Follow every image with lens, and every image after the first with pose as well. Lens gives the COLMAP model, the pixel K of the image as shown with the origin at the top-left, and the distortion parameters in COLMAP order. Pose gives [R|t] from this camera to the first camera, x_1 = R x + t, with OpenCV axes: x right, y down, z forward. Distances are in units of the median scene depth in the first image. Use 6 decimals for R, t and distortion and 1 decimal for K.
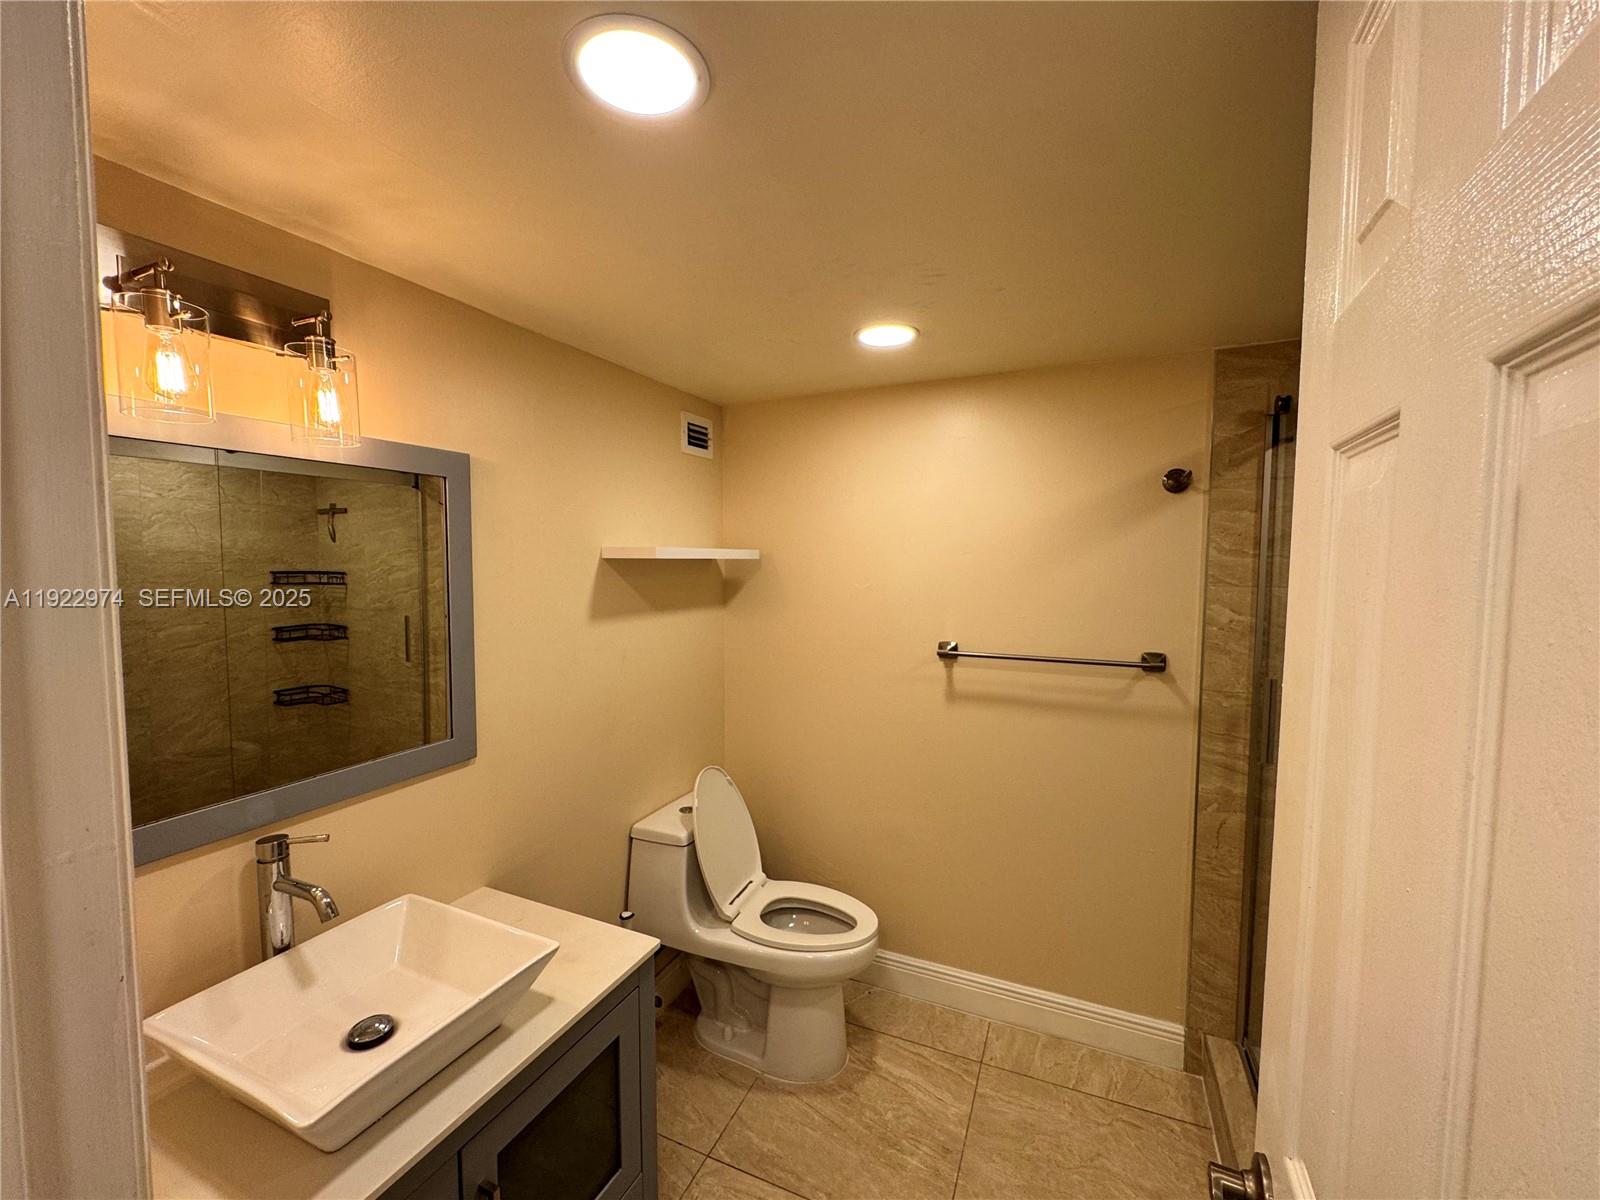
lens RADIAL K [[640.4, 0, 800.0], [0, 640.4, 600.0], [0, 0, 1]] dist [-0.001047, 0.000341]
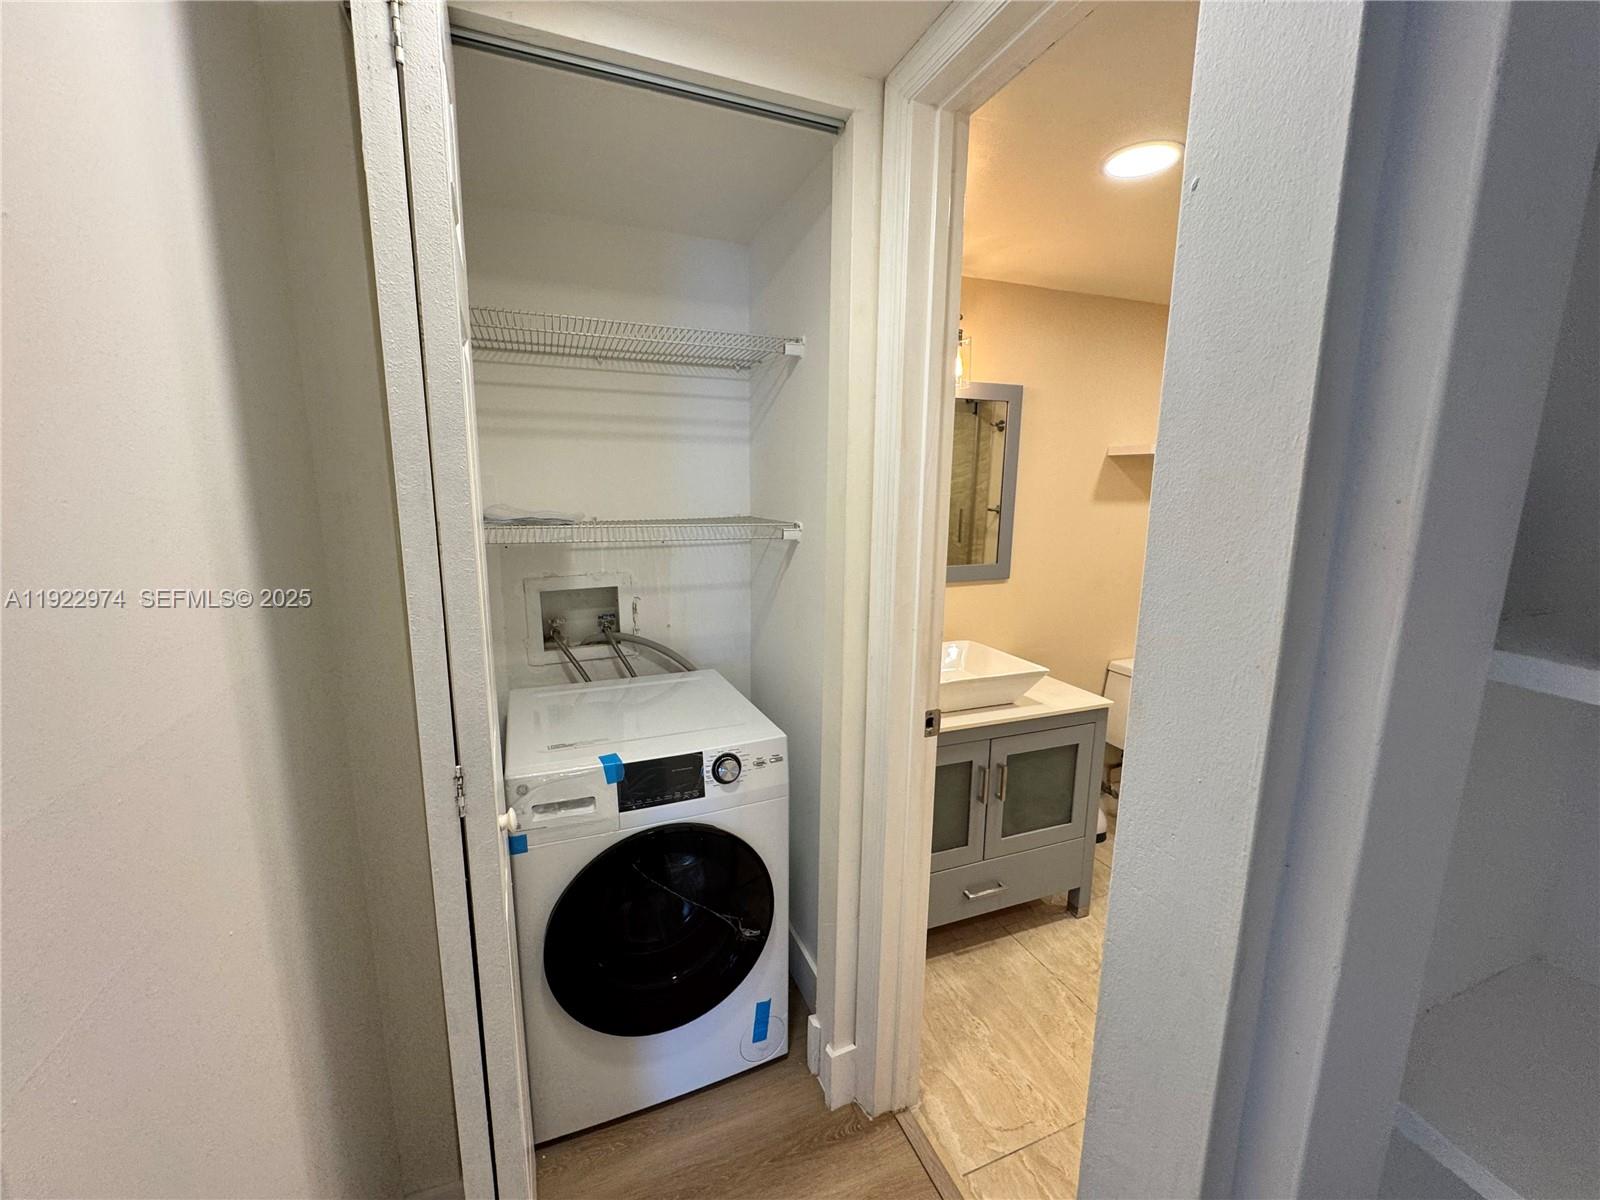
lens RADIAL K [[640.4, 0, 800.0], [0, 640.4, 600.0], [0, 0, 1]] dist [-0.001047, 0.000341]
pose [[0.719164, 0.128427, -0.682868, 0.168775], [-0.049198, 0.989716, 0.134323, 0.080511], [0.693096, -0.063005, 0.718086, -0.396815]]
